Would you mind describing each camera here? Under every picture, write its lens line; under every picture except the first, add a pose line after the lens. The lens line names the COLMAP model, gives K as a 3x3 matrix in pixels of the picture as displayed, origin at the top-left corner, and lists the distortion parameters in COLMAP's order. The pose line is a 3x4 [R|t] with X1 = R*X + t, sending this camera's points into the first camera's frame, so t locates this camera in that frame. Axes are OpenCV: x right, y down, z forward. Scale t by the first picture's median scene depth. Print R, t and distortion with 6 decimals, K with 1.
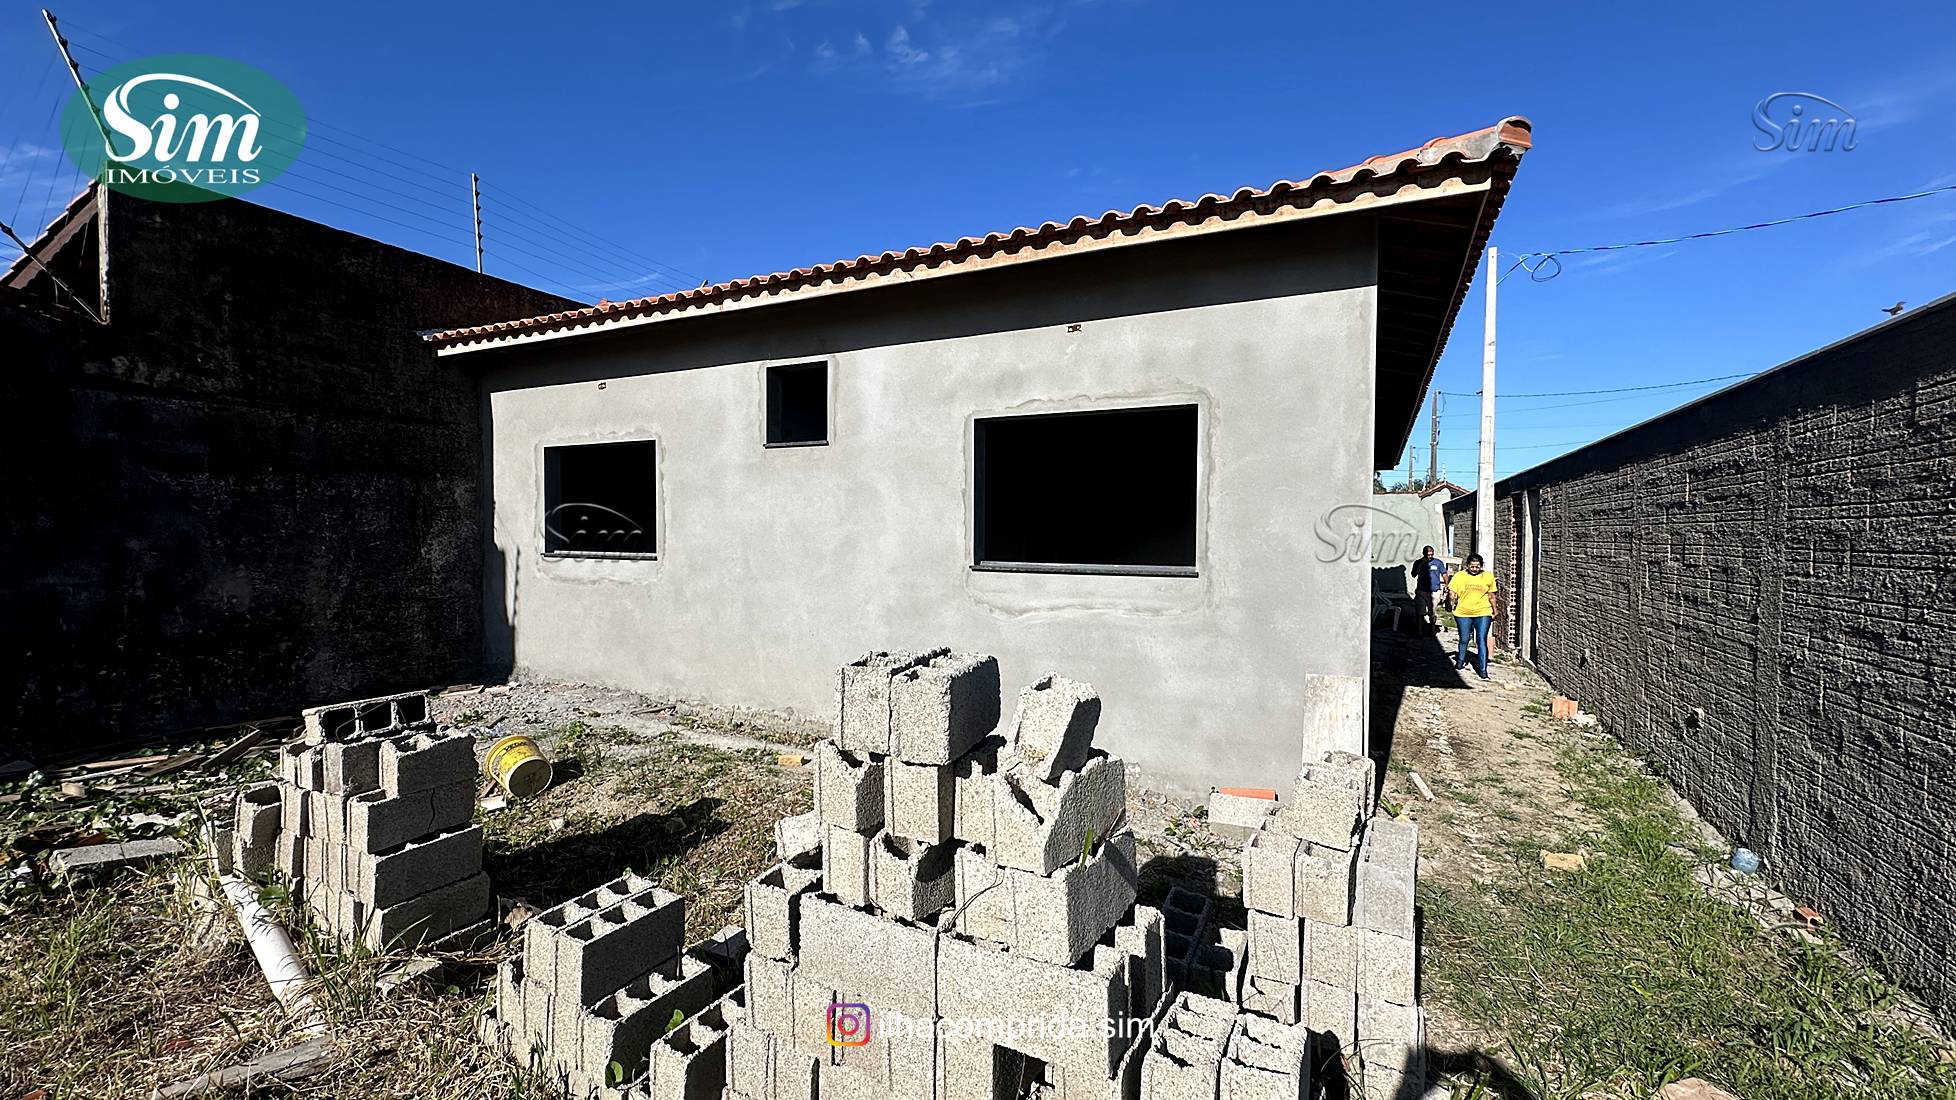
lens RADIAL K [[782.1, 0, 969.8], [0, 782.1, 554.3], [0, 0, 1]] dist [-0.002652, 0.000659]
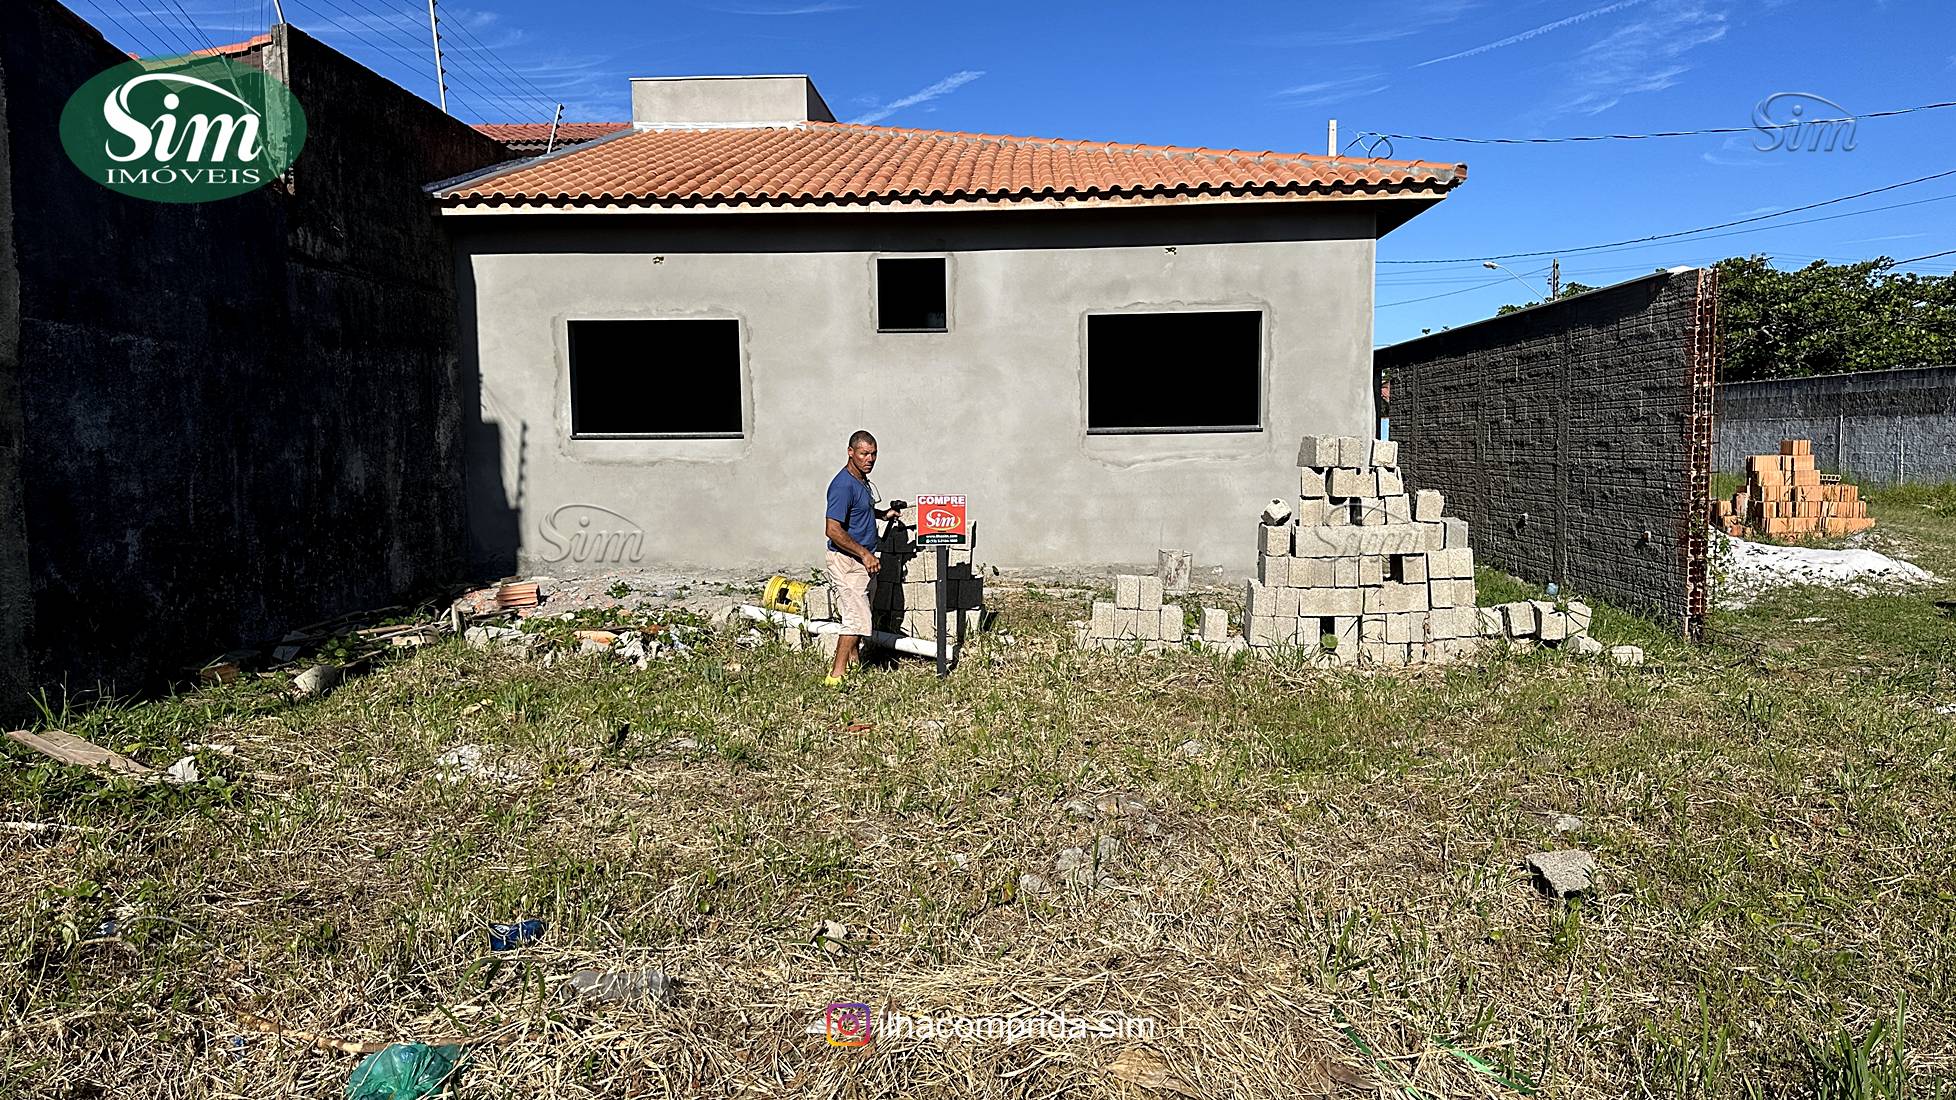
lens RADIAL K [[1360.0, 0, 984.2], [0, 1360.0, 556.0], [0, 0, 1]] dist [0.084261, -0.005612]
pose [[0.912731, -0.052458, 0.405179, -1.014292], [0.029791, 0.997628, 0.062053, 0.072229], [-0.407473, -0.044567, 0.912129, -0.928480]]
